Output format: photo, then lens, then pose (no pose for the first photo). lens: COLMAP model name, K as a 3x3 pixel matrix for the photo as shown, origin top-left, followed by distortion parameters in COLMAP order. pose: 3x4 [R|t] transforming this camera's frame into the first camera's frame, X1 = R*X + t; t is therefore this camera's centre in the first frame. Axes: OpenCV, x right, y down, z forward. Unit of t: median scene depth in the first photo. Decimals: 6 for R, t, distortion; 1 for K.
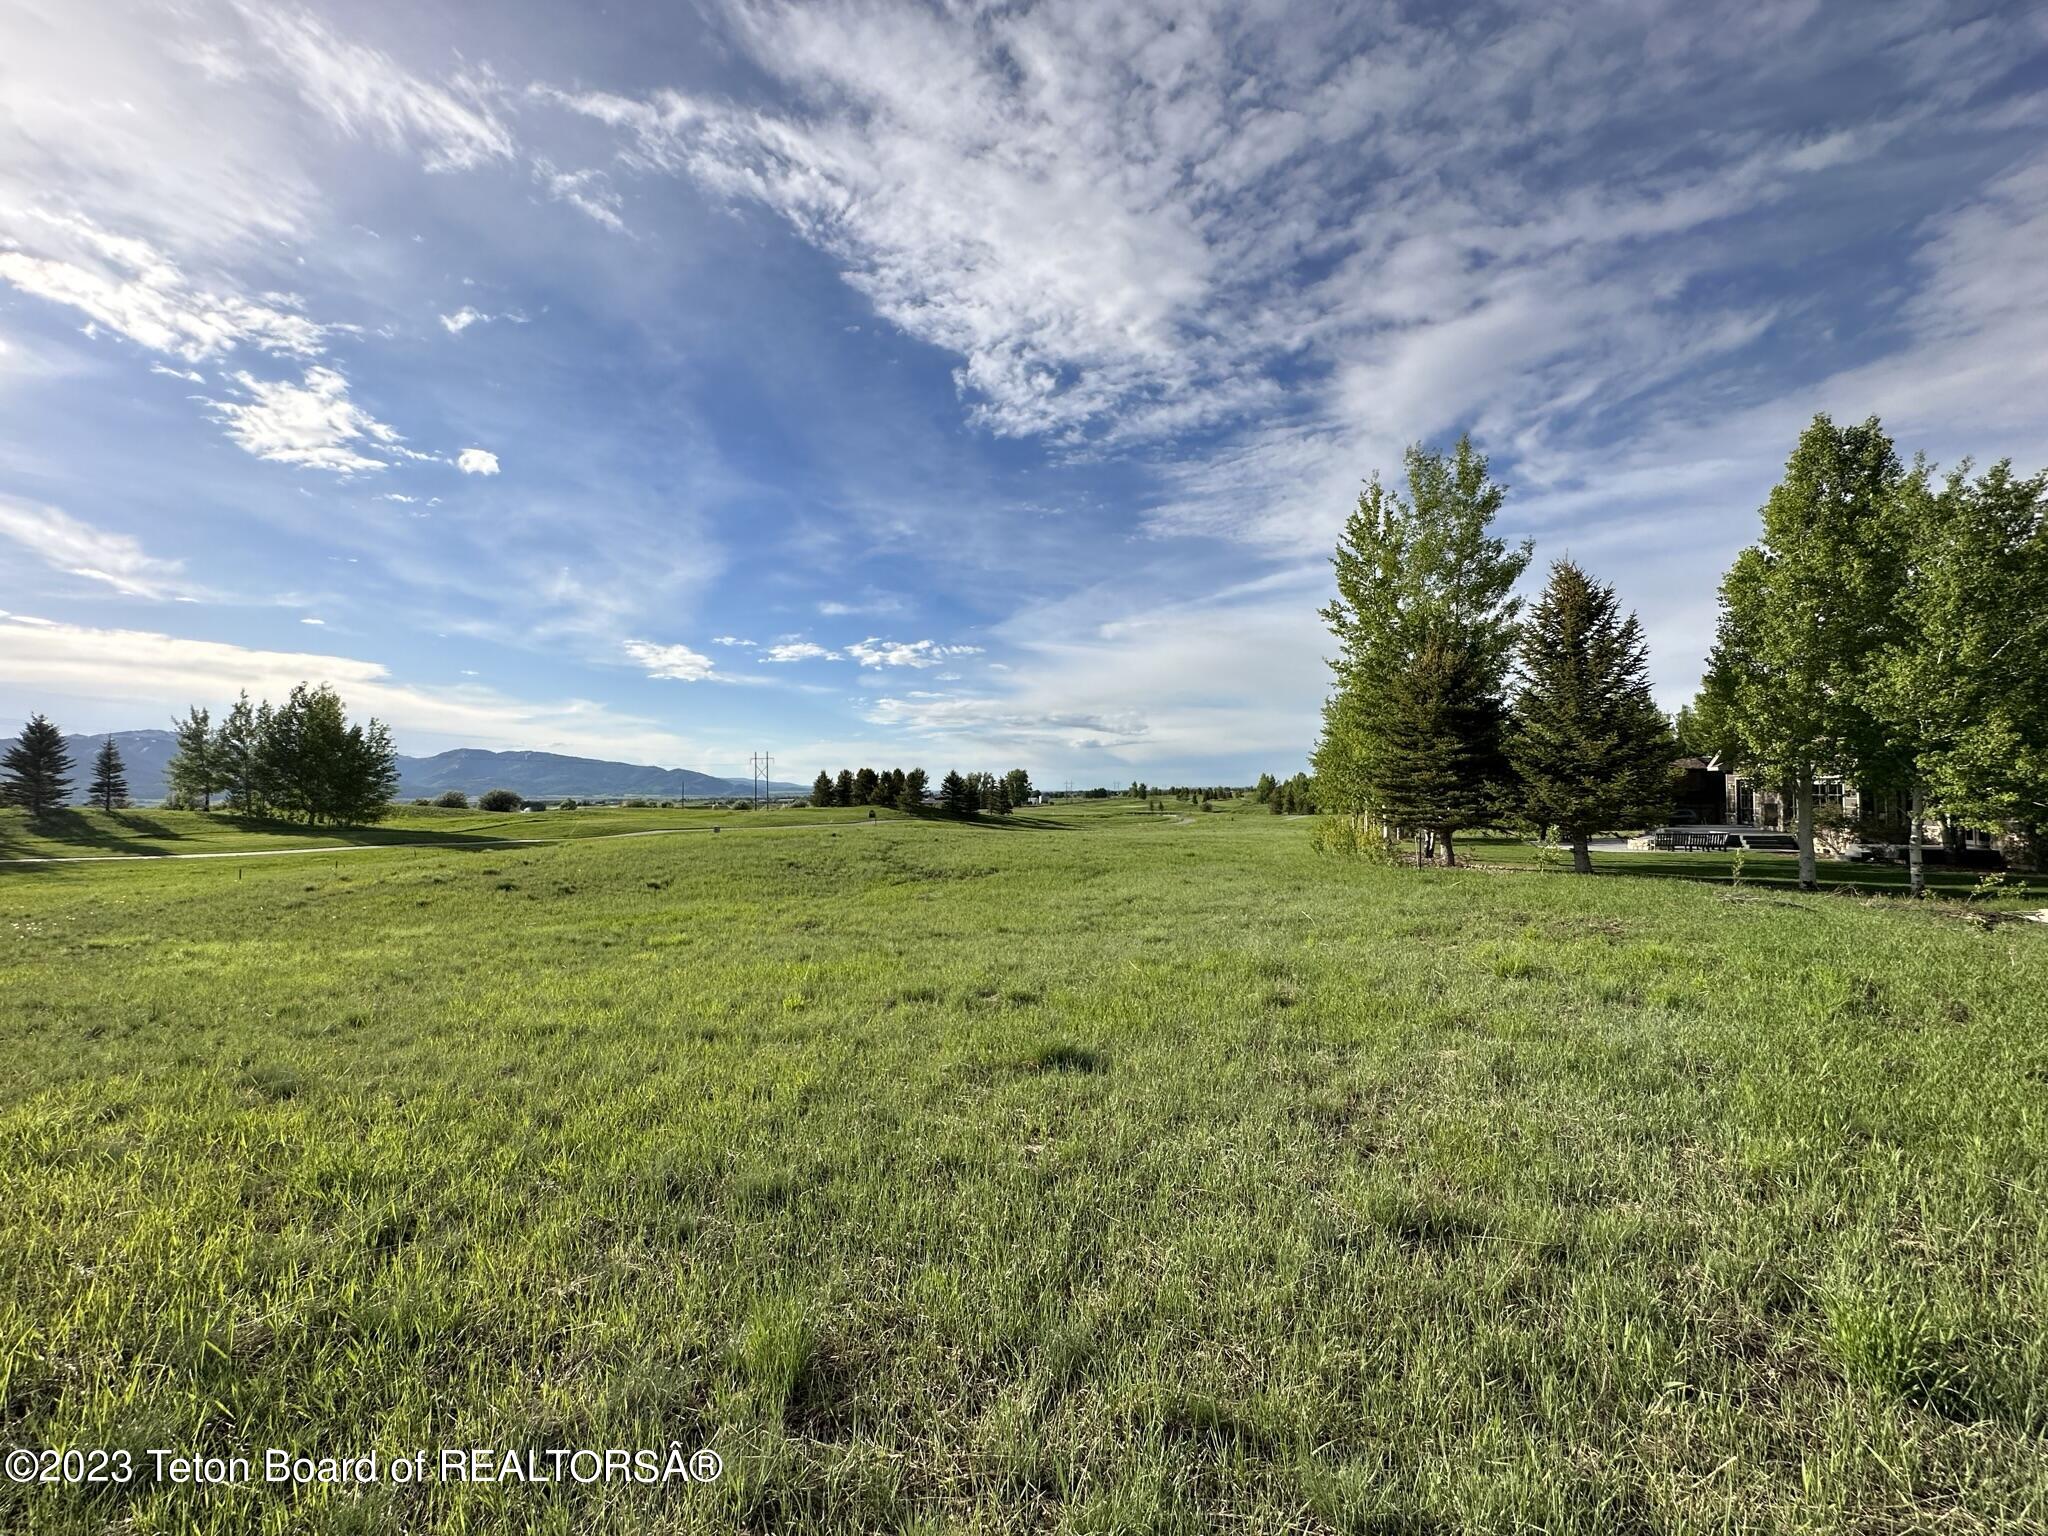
lens RADIAL K [[875.8, 0, 1030.6], [0, 875.8, 765.4], [0, 0, 1]] dist [0.001189, 0.000090]
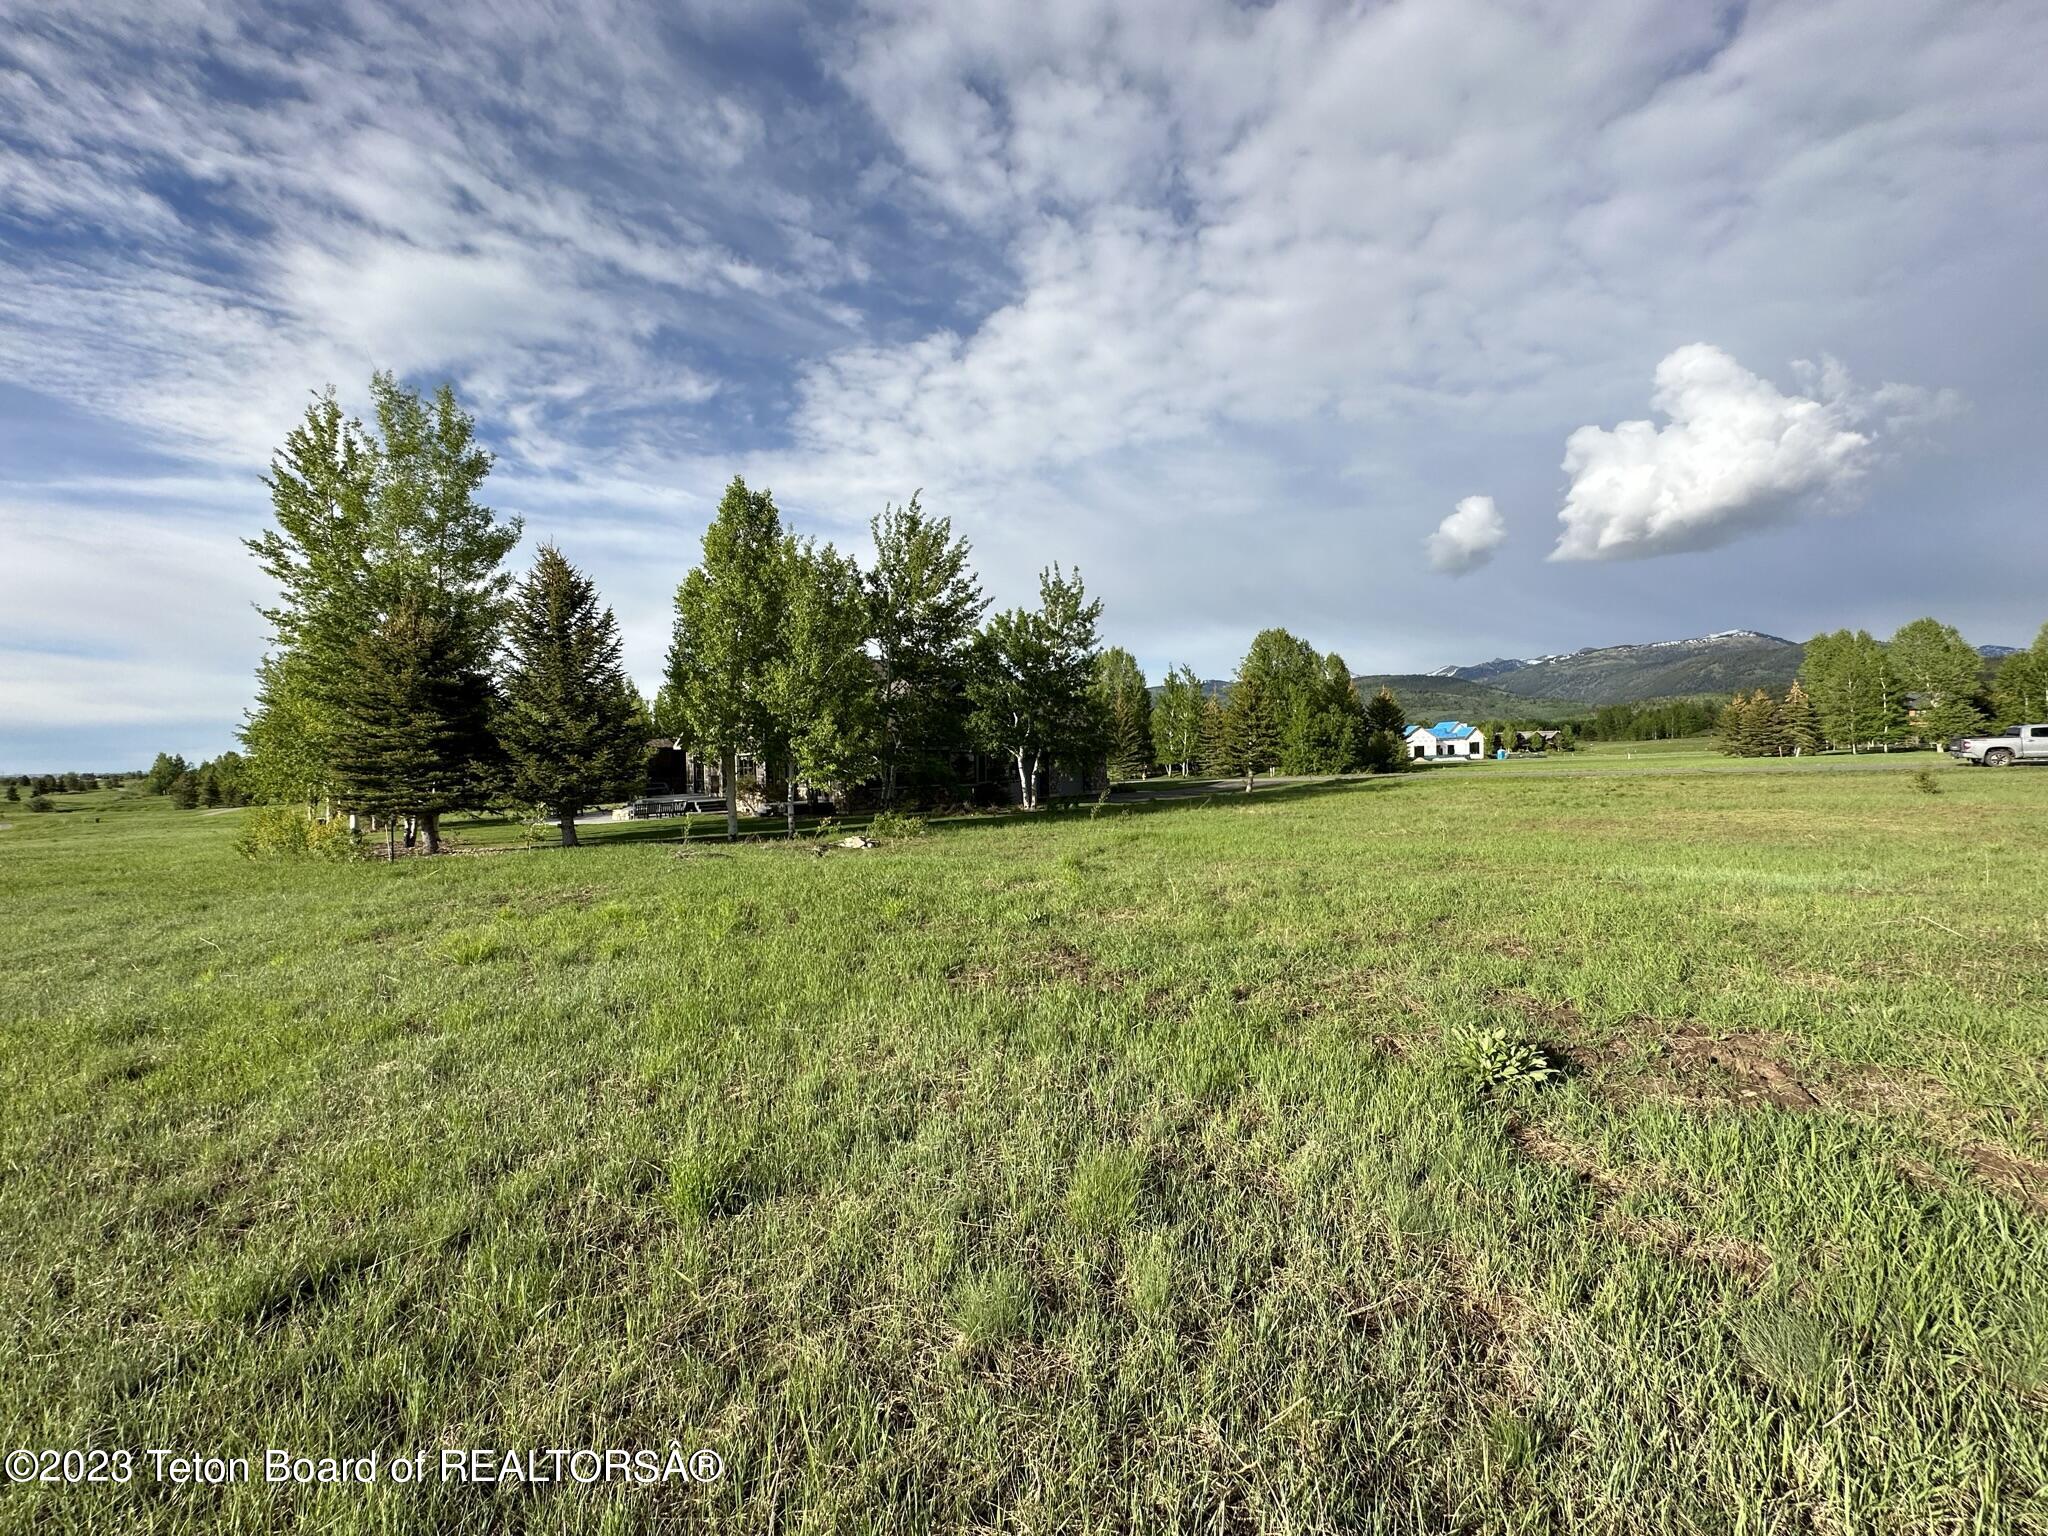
lens RADIAL K [[875.8, 0, 1030.9], [0, 875.8, 768.8], [0, 0, 1]] dist [0.001189, 0.000090]
pose [[0.401084, -0.018974, 0.915845, -0.108581], [-0.003951, 0.999740, 0.022443, 0.003333], [-0.916033, -0.012620, 0.400905, 0.063781]]
